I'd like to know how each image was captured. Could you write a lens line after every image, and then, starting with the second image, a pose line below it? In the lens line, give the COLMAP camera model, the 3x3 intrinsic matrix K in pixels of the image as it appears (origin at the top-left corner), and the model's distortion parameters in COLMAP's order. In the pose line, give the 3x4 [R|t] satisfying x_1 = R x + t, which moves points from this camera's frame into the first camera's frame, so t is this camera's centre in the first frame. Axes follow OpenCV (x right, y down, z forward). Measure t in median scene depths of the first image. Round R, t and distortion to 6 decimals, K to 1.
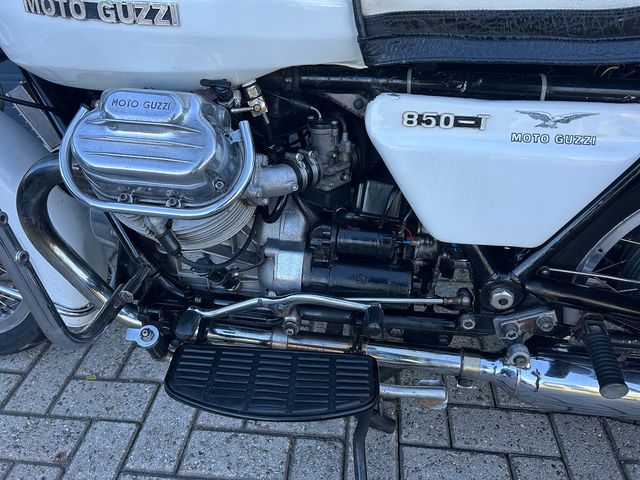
lens RADIAL K [[487.8, 0, 320.0], [0, 487.8, 240.0], [0, 0, 1]] dist [0.011200, -0.000866]
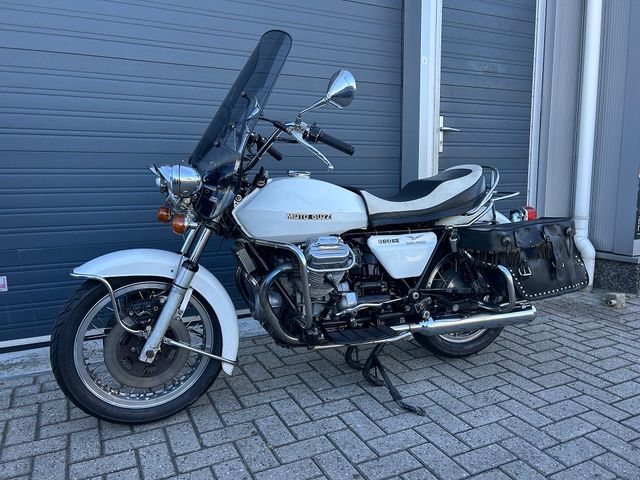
lens RADIAL K [[487.8, 0, 320.0], [0, 487.8, 240.0], [0, 0, 1]] dist [0.011200, -0.000866]
pose [[0.856930, -0.079552, 0.509256, -1.906837], [0.290162, 0.891044, -0.349065, 0.803441], [-0.426001, 0.446891, 0.786646, -1.491027]]
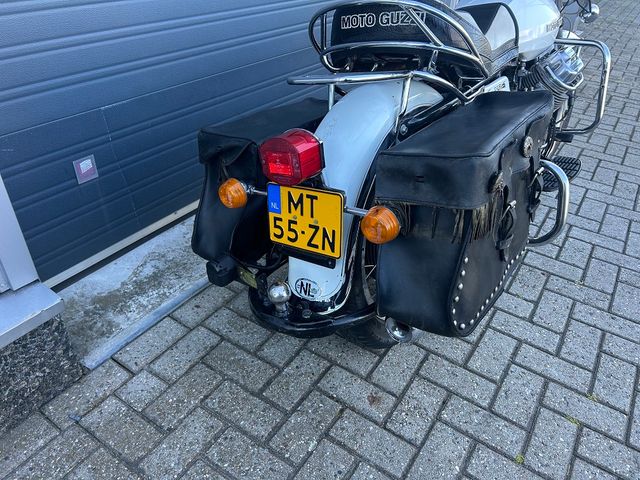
lens RADIAL K [[487.8, 0, 320.0], [0, 487.8, 240.0], [0, 0, 1]] dist [0.011200, -0.000866]
pose [[0.481077, -0.475712, 0.736385, -3.587615], [0.453216, 0.853972, 0.255590, -0.871305], [-0.750440, 0.210783, 0.626427, 0.676154]]
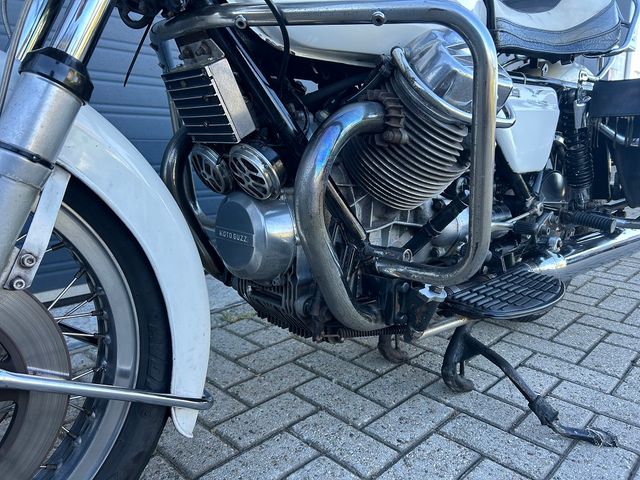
lens RADIAL K [[487.8, 0, 320.0], [0, 487.8, 240.0], [0, 0, 1]] dist [0.011200, -0.000866]
pose [[0.634790, -0.150485, 0.757889, -1.445617], [0.422790, 0.888640, -0.177673, 0.218106], [-0.646753, 0.433213, 0.627723, 0.594208]]
